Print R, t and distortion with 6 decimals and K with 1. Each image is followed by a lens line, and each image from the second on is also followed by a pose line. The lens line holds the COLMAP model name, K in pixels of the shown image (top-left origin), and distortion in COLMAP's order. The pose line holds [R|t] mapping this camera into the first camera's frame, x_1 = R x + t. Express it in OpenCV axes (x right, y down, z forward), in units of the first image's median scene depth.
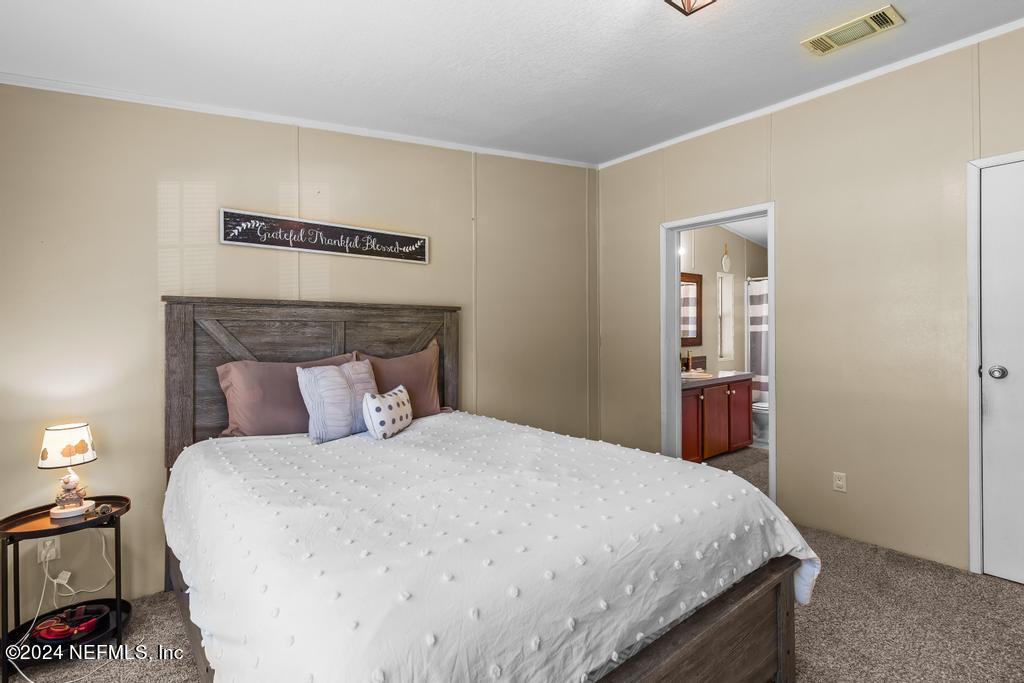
lens RADIAL K [[471.1, 0, 522.2], [0, 471.1, 337.2], [0, 0, 1]] dist [0.007541, -0.000599]
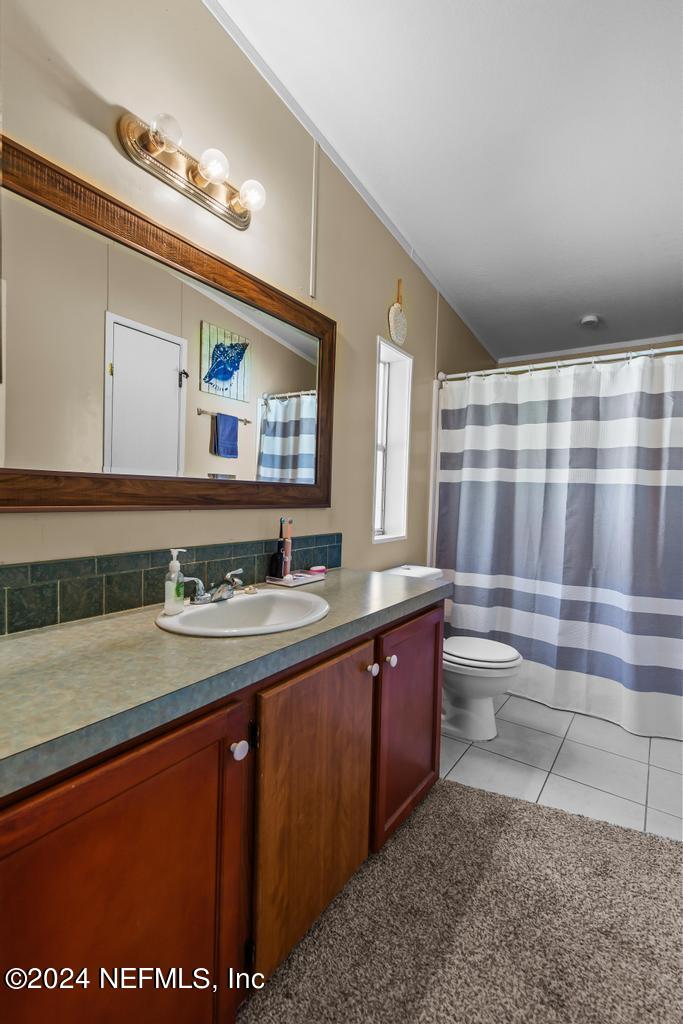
lens RADIAL K [[471.1, 0, 343.1], [0, 471.1, 513.6], [0, 0, 1]] dist [0.007541, -0.000599]
pose [[0.963863, 0.024163, 0.265299, 0.267205], [-0.032836, 0.999060, 0.028306, 0.011038], [-0.264366, -0.035994, 0.963751, 0.575267]]
